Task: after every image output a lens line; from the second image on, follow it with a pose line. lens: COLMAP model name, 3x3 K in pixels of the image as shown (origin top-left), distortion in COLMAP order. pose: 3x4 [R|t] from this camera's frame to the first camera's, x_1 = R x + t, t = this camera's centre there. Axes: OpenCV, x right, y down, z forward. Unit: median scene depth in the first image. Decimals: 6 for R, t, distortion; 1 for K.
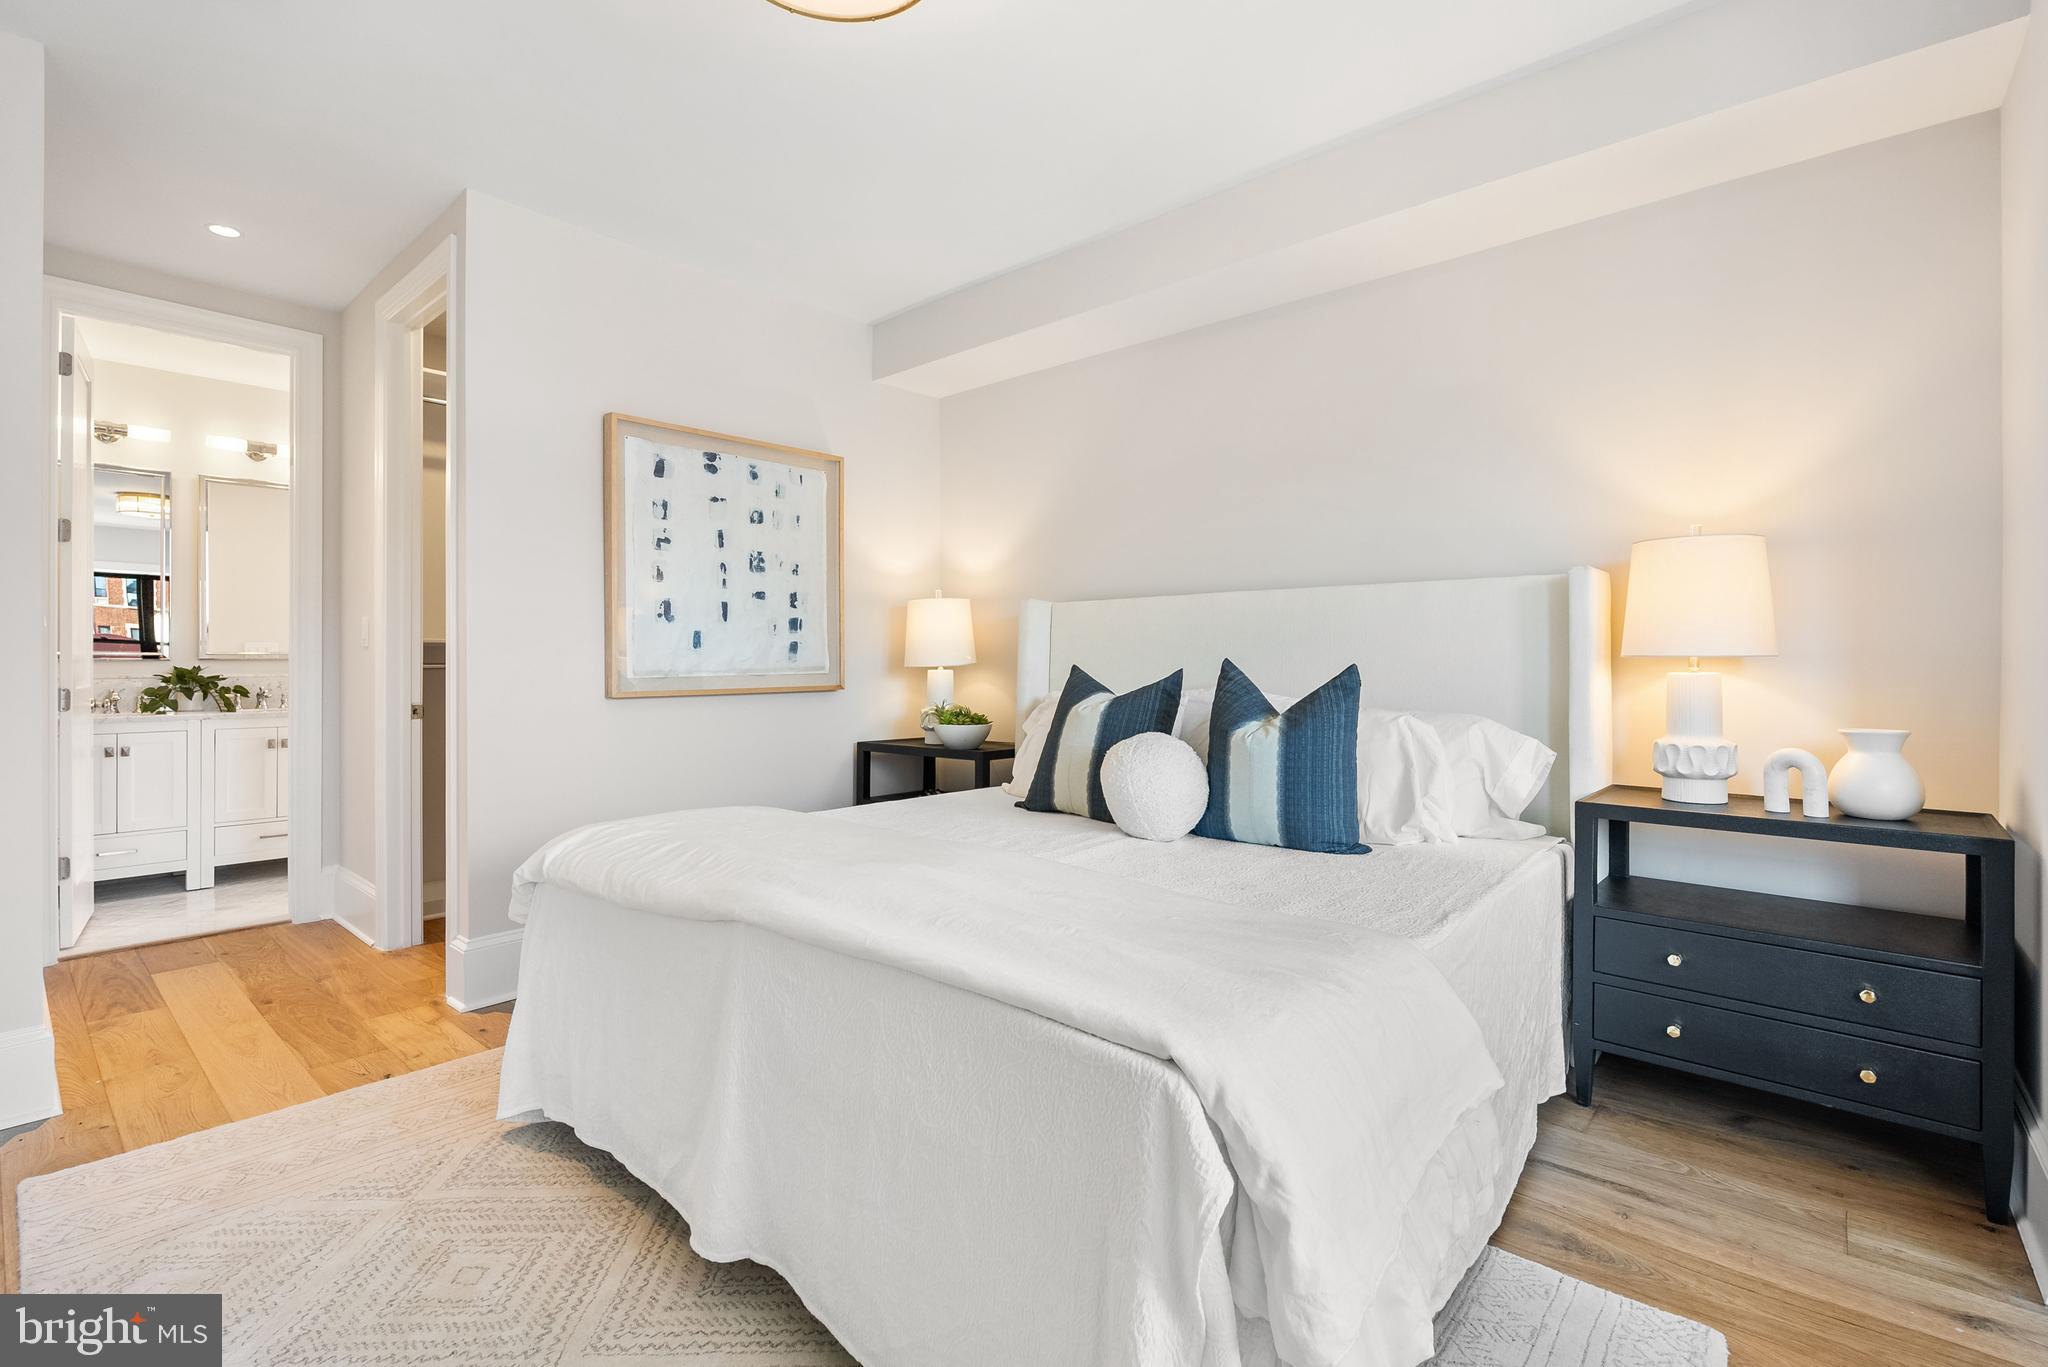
lens RADIAL K [[930.7, 0, 1025.7], [0, 930.7, 666.7], [0, 0, 1]] dist [-0.002102, 0.001848]
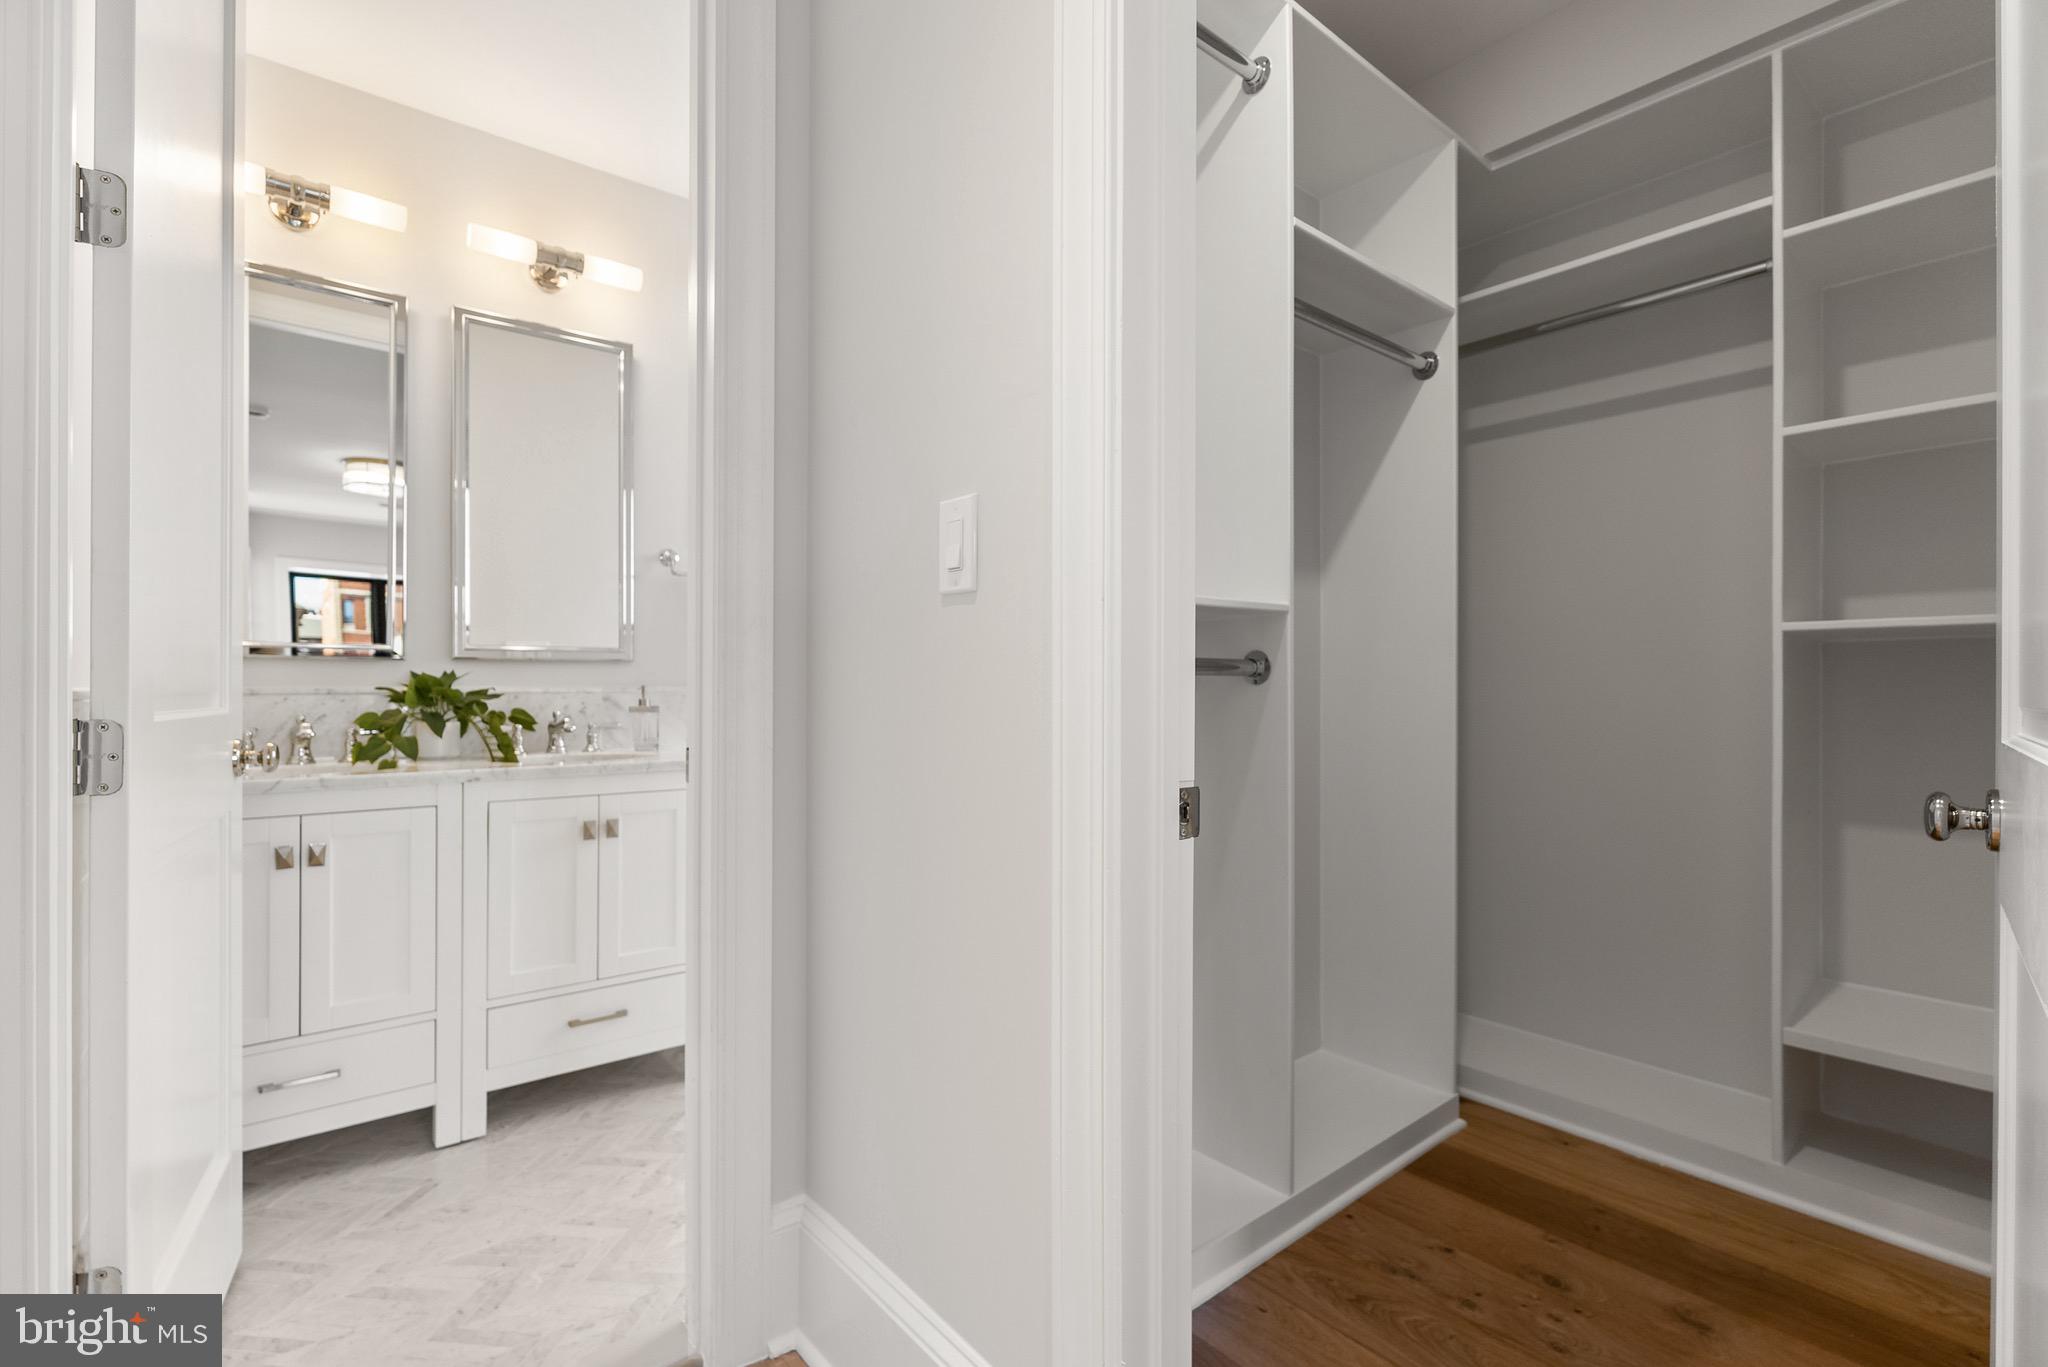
lens RADIAL K [[930.7, 0, 1023.5], [0, 930.7, 690.0], [0, 0, 1]] dist [-0.002102, 0.001848]
pose [[0.987988, 0.002911, -0.154501, -0.502876], [-0.002810, 0.999996, 0.000870, 0.008720], [0.154503, -0.000425, 0.987992, 0.545719]]
